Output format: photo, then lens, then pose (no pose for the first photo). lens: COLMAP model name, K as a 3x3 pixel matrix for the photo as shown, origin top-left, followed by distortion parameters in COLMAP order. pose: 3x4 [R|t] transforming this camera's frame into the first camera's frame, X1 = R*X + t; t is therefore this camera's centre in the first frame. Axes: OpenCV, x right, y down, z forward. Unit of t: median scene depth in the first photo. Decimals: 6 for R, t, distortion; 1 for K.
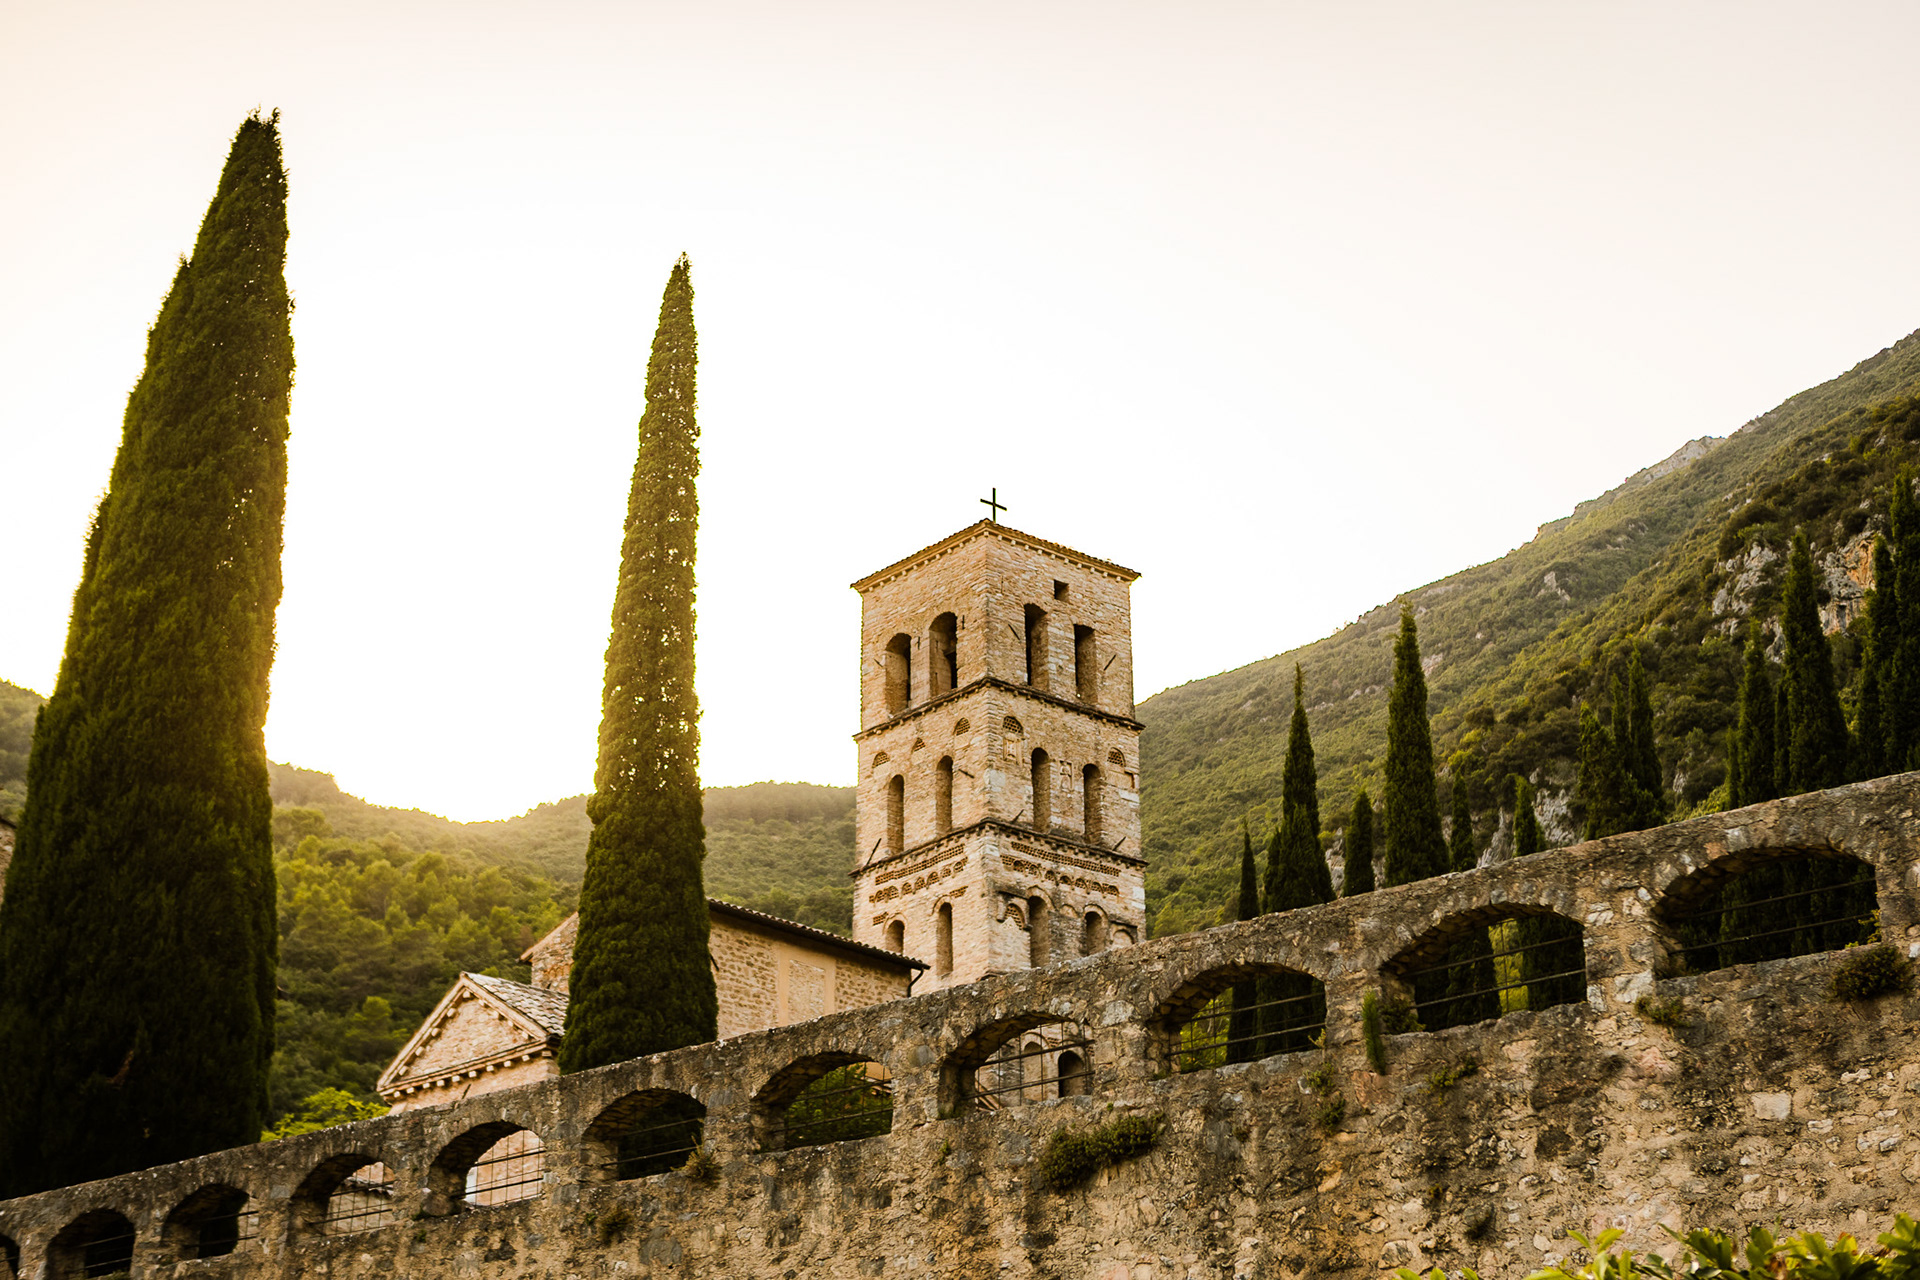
lens RADIAL K [[2870.3, 0, 974.6], [0, 2870.3, 631.1], [0, 0, 1]] dist [-0.019338, 0.000000]
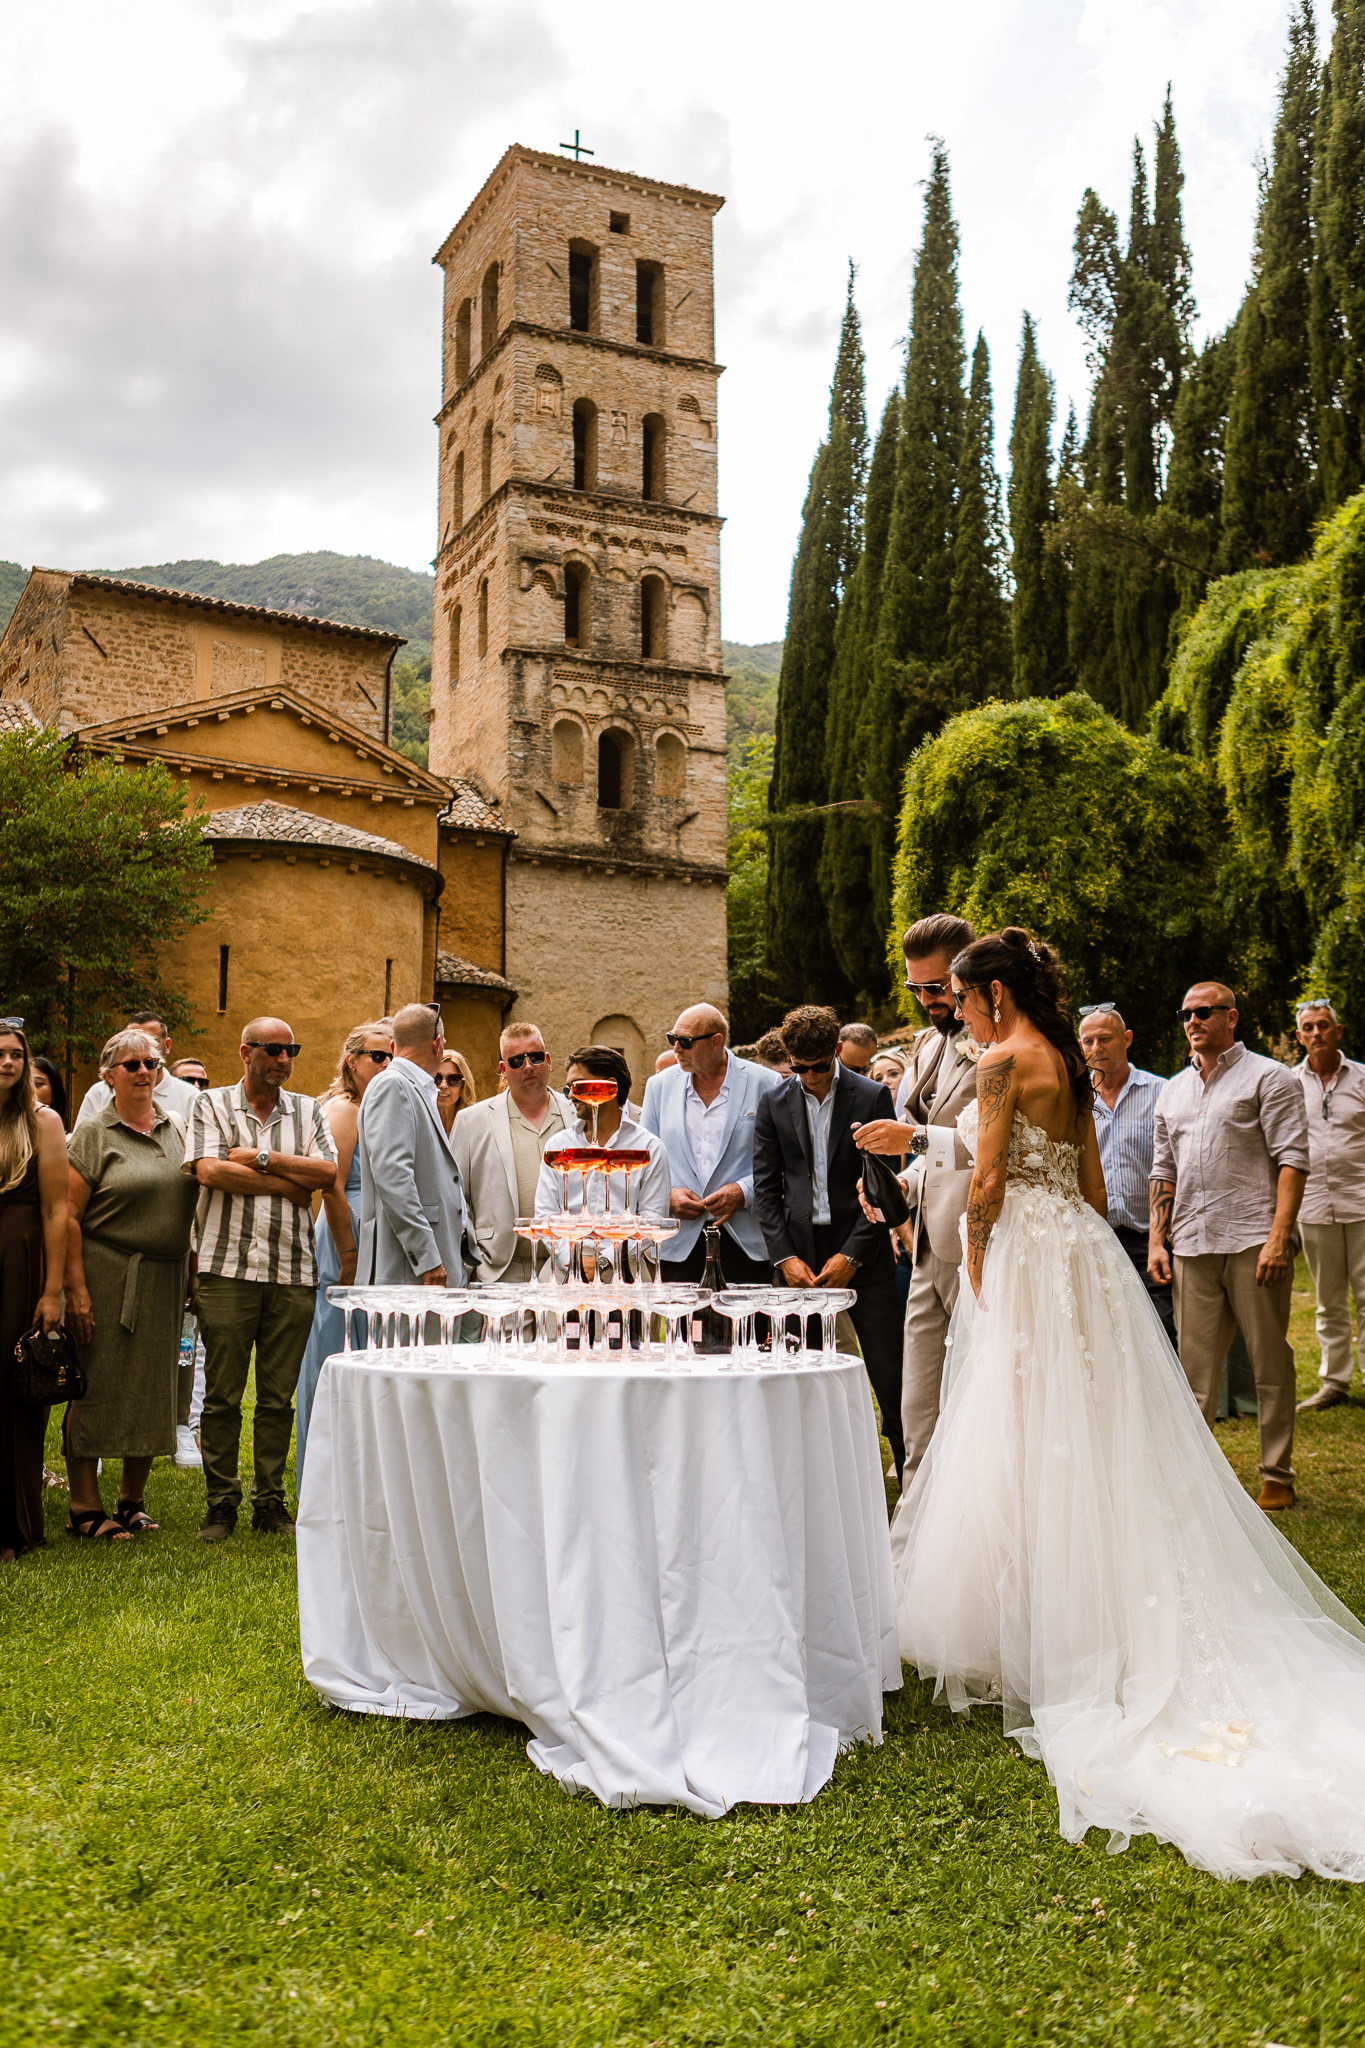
lens RADIAL K [[1837.6, 0, 619.7], [0, 1837.6, 950.6], [0, 0, 1]] dist [-0.001924, 0.012671]
pose [[0.957903, -0.037582, -0.284622, 0.190785], [0.101333, 0.971846, 0.212712, 0.087590], [0.268615, -0.232599, 0.934743, 0.420579]]
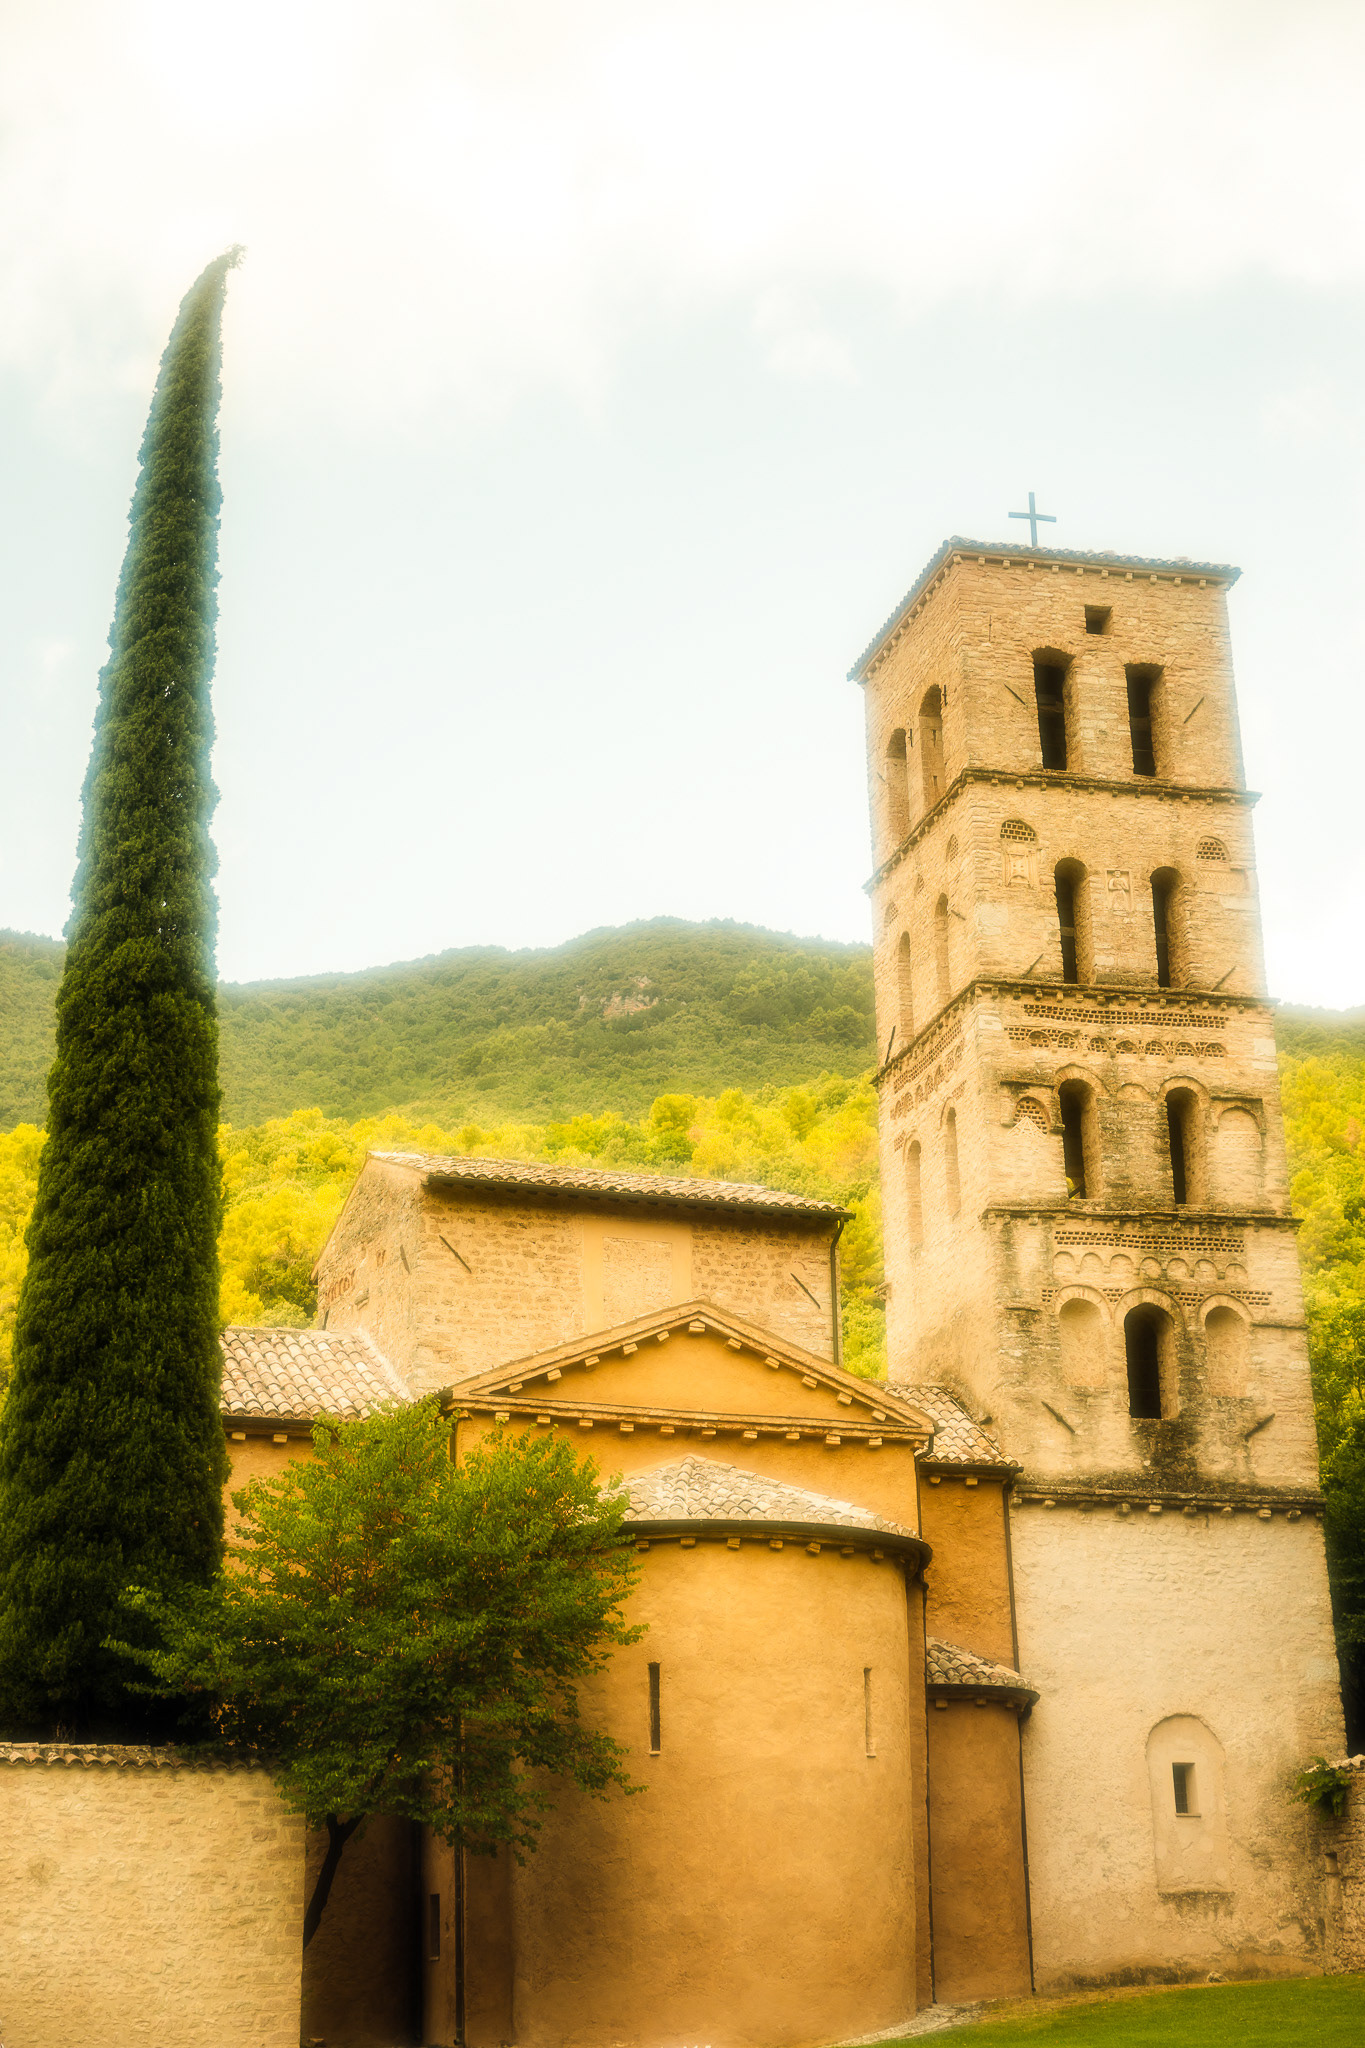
lens RADIAL K [[2954.4, 0, 663.6], [0, 2954.4, 1013.1], [0, 0, 1]] dist [0.000504, 0.000000]
pose [[0.894241, -0.157396, -0.418997, 0.220273], [0.183619, 0.982735, 0.022724, 0.043126], [0.408187, -0.097256, 0.907703, 0.332042]]
